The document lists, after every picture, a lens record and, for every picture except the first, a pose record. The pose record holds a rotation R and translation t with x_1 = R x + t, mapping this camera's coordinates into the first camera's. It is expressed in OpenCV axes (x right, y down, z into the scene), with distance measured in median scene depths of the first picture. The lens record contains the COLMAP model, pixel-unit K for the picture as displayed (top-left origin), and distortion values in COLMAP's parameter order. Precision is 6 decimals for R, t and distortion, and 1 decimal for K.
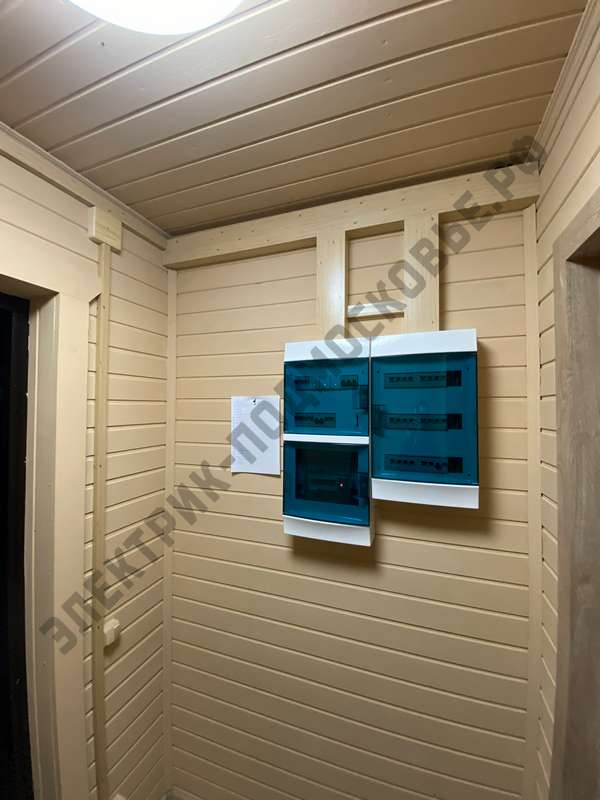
lens RADIAL K [[318.4, 0, 300.0], [0, 318.4, 400.0], [0, 0, 1]] dist [0.001267, -0.000035]
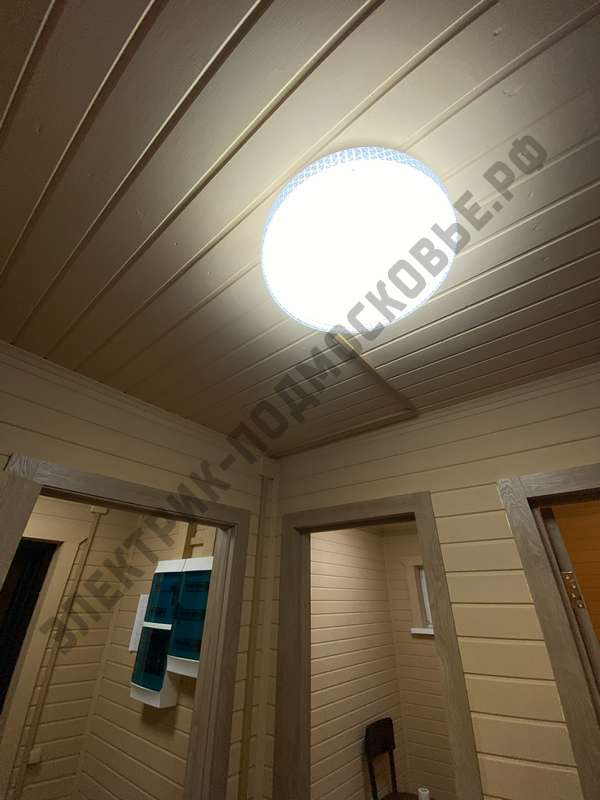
lens RADIAL K [[330.2, 0, 300.0], [0, 330.2, 400.0], [0, 0, 1]] dist [-0.017868, -0.000229]
pose [[0.943244, -0.168365, -0.286260, 1.511497], [0.002868, 0.866061, -0.499930, -0.047044], [0.332089, 0.470735, 0.817389, -0.733190]]
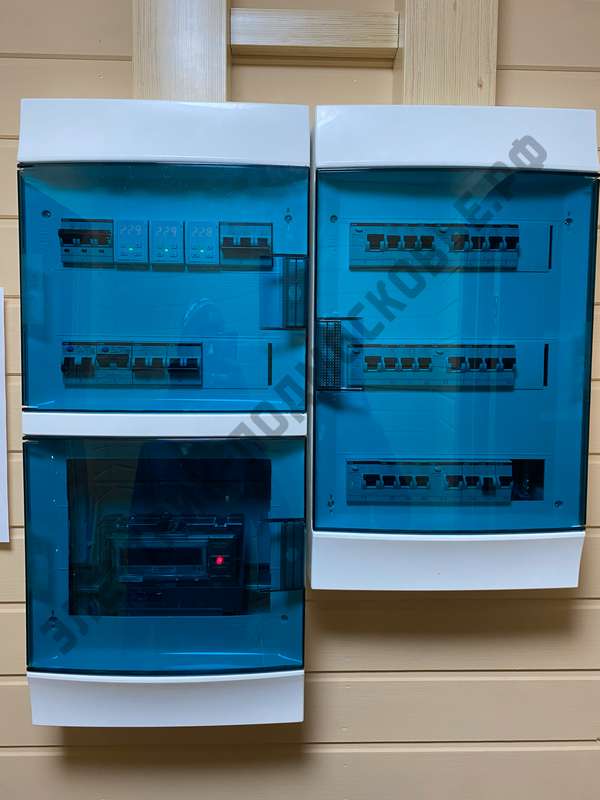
lens RADIAL K [[603.0, 0, 300.0], [0, 603.0, 400.0], [0, 0, 1]] dist [0.180055, -0.292200]
pose [[0.929795, -0.021538, 0.367448, -0.024403], [-0.009558, 0.996537, 0.082599, 0.047645], [-0.367954, -0.080312, 0.926369, 0.400190]]
